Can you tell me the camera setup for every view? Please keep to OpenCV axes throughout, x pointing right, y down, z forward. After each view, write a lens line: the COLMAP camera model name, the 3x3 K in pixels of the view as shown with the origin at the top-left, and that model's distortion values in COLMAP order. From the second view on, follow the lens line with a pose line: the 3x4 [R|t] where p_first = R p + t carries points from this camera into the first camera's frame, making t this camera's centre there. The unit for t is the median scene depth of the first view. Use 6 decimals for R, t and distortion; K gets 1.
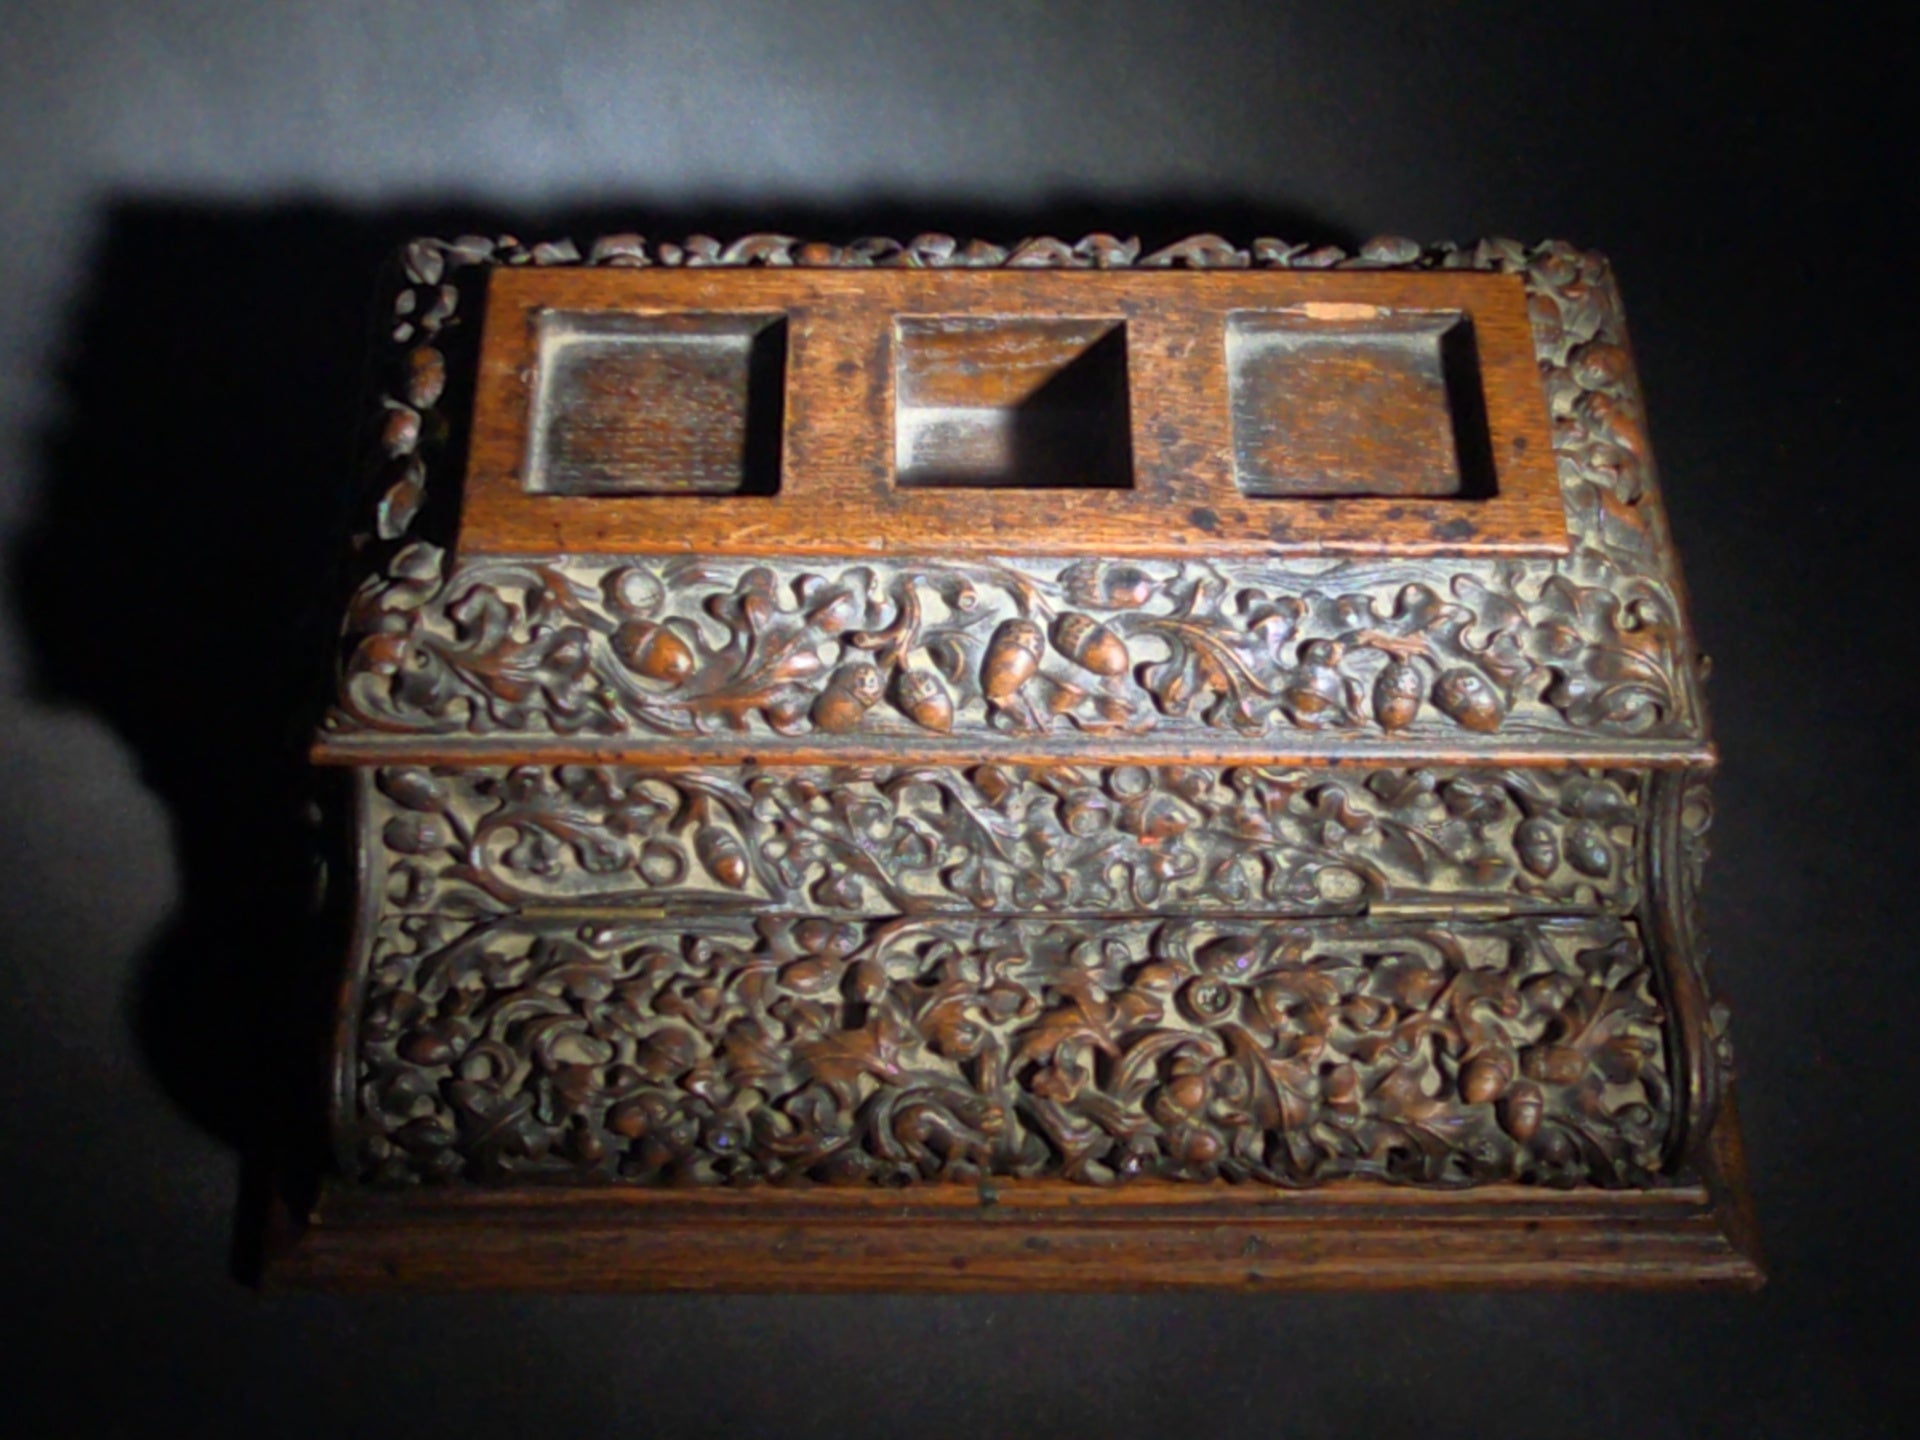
lens RADIAL K [[2747.0, 0, 898.1], [0, 2747.0, 717.4], [0, 0, 1]] dist [-0.050356, 0.007399]
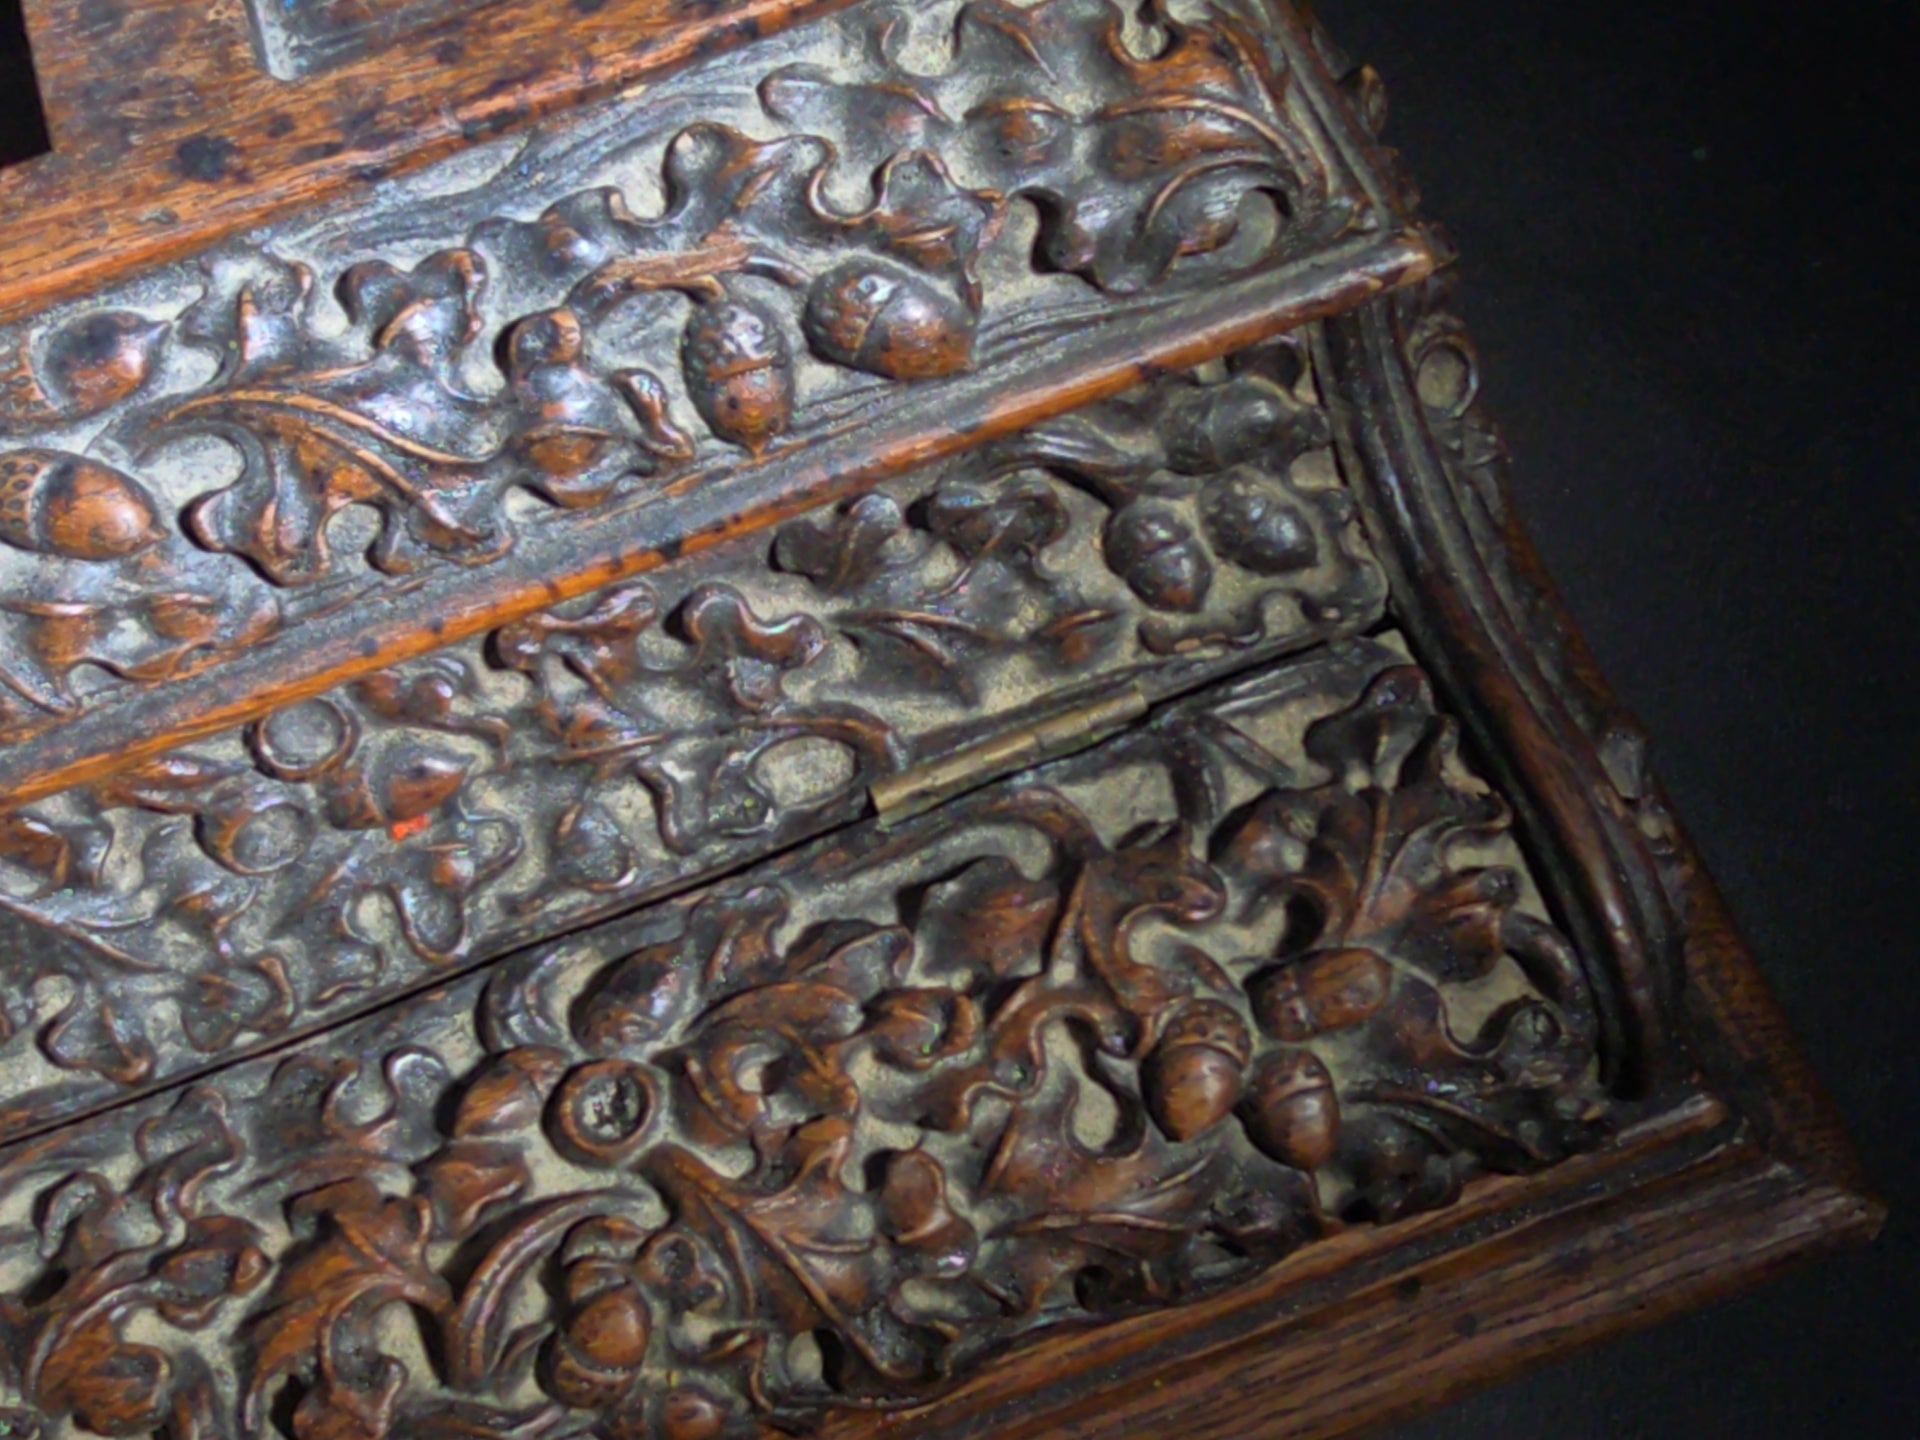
lens RADIAL K [[2814.4, 0, 921.3], [0, 2814.4, 727.9], [0, 0, 1]] dist [-0.030506, 0.062193]
pose [[0.933477, -0.358115, 0.019327, 0.179300], [0.355013, 0.930345, 0.091782, 0.015568], [-0.050850, -0.078815, 0.995592, 0.519048]]
